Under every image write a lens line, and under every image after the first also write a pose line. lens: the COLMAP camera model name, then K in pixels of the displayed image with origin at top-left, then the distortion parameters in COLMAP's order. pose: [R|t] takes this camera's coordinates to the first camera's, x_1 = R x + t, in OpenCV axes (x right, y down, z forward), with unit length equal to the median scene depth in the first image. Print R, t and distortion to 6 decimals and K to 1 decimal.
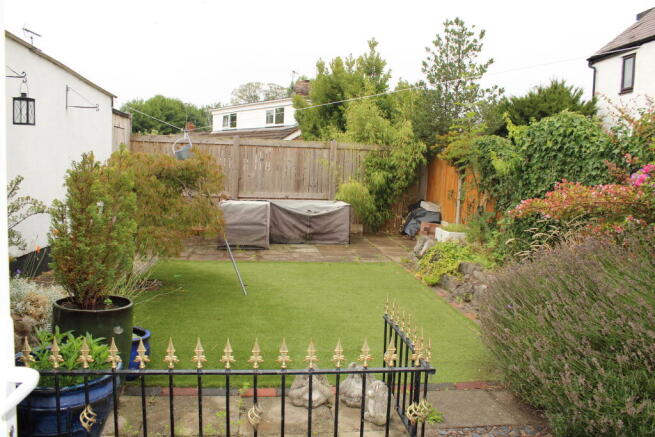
lens RADIAL K [[580.4, 0, 327.5], [0, 580.4, 218.5], [0, 0, 1]] dist [-0.001844, -0.001008]
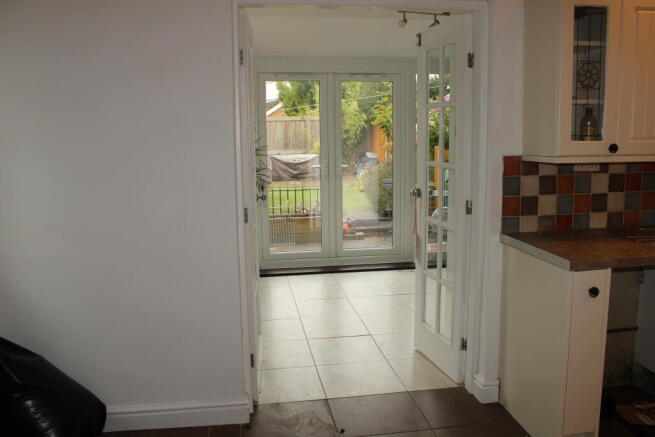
lens RADIAL K [[561.8, 0, 327.5], [0, 561.8, 218.5], [0, 0, 1]] dist [-0.235640, -0.000151]
pose [[0.998083, -0.052425, 0.032897, 0.000367], [0.050083, 0.996400, 0.068402, 0.040397], [-0.036364, -0.066623, 0.997115, -0.502765]]
